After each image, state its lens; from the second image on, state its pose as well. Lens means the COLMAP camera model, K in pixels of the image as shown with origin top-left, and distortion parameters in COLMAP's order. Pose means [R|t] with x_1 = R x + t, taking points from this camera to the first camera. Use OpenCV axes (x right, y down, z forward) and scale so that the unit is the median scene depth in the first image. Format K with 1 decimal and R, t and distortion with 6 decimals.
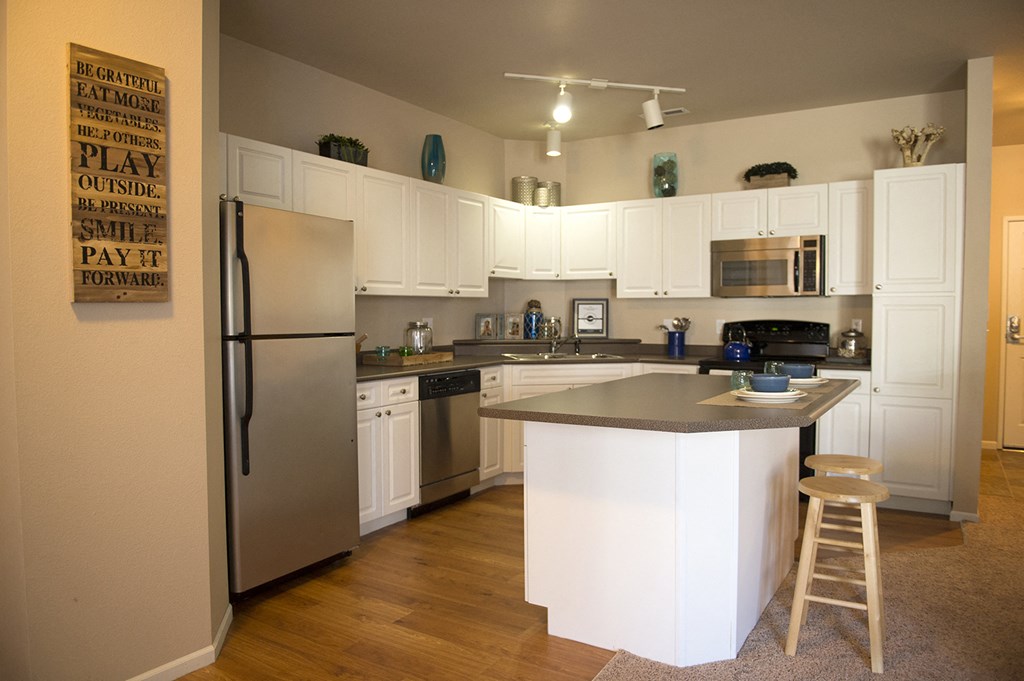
lens RADIAL K [[733.9, 0, 510.8], [0, 733.9, 338.0], [0, 0, 1]] dist [0.029011, 0.000921]
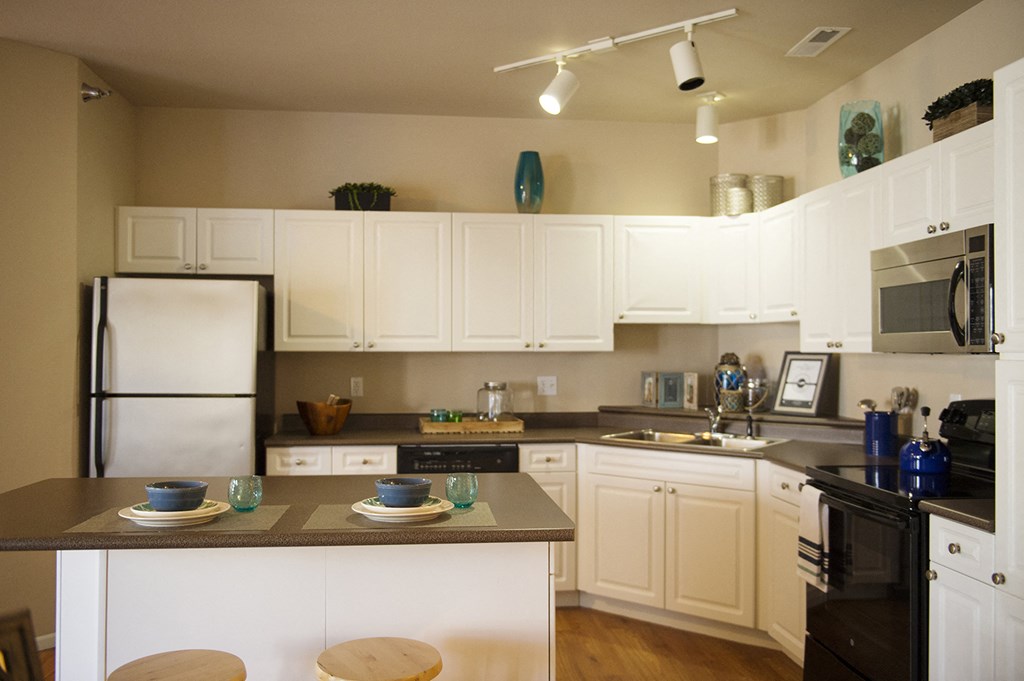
lens RADIAL K [[856.3, 0, 511.8], [0, 856.3, 343.7], [0, 0, 1]] dist [0.009311, -0.000979]
pose [[0.603336, -0.002187, -0.797484, 0.638086], [-0.031410, 0.999155, -0.026503, -0.038772], [0.796868, 0.041039, 0.602758, 0.418632]]
